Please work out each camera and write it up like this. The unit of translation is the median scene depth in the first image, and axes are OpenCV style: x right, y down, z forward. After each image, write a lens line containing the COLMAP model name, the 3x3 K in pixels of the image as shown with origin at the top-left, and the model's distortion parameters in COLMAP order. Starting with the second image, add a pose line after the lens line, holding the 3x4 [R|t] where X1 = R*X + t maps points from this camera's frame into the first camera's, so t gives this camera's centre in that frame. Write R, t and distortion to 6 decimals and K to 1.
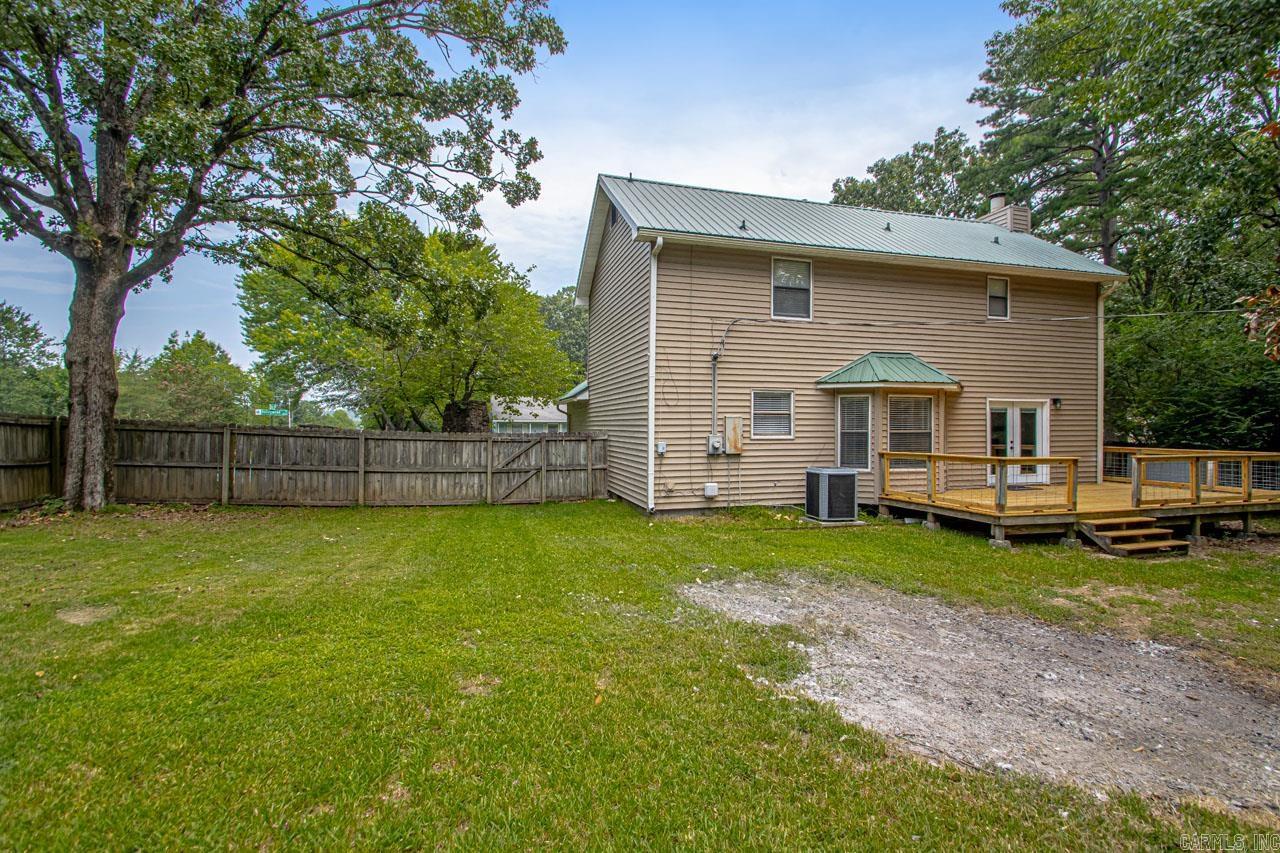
lens RADIAL K [[614.7, 0, 637.5], [0, 614.7, 423.2], [0, 0, 1]] dist [0.015899, -0.015992]
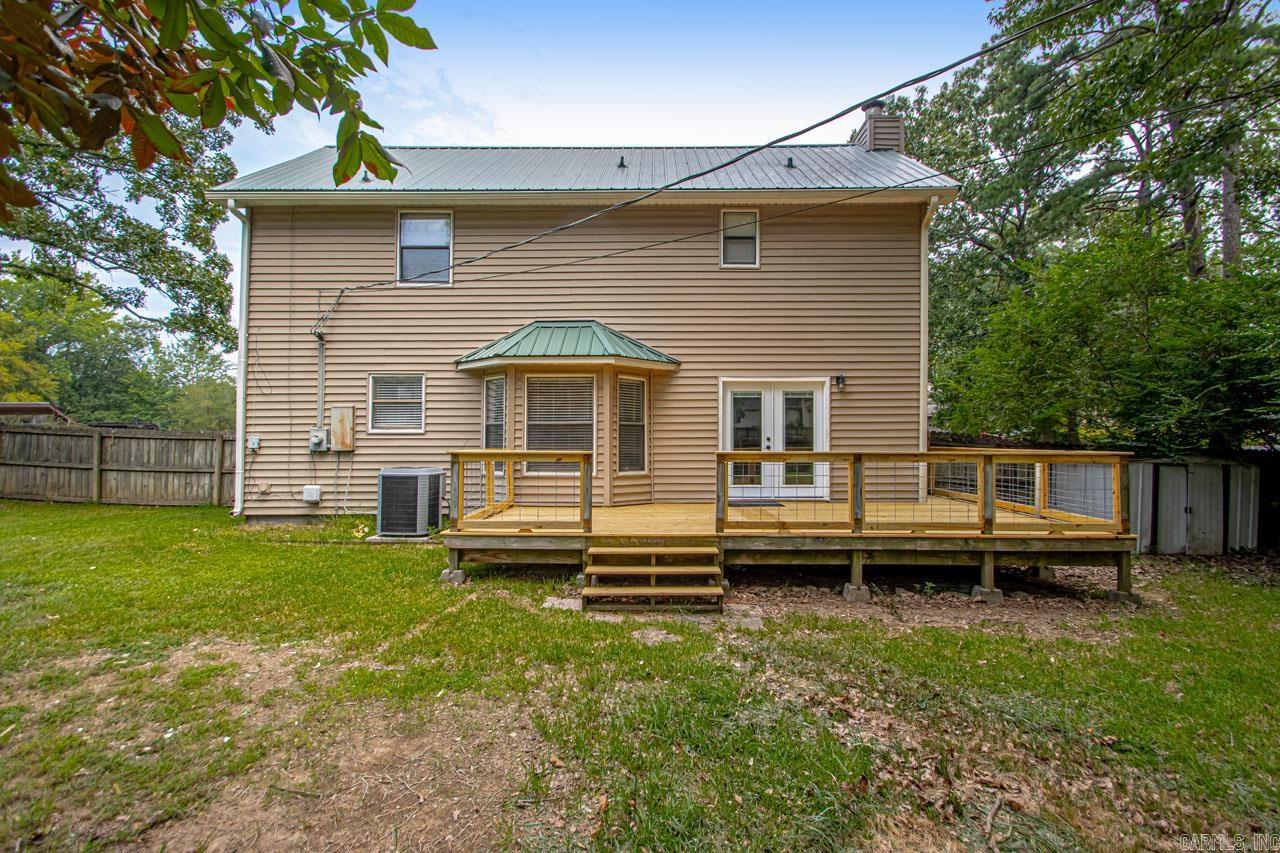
lens RADIAL K [[614.7, 0, 643.0], [0, 614.7, 435.1], [0, 0, 1]] dist [0.015899, -0.015992]
pose [[0.956367, -0.005121, -0.292124, 0.753188], [0.003548, 0.999976, -0.005913, 0.032990], [0.292148, 0.004619, 0.956362, 0.307709]]
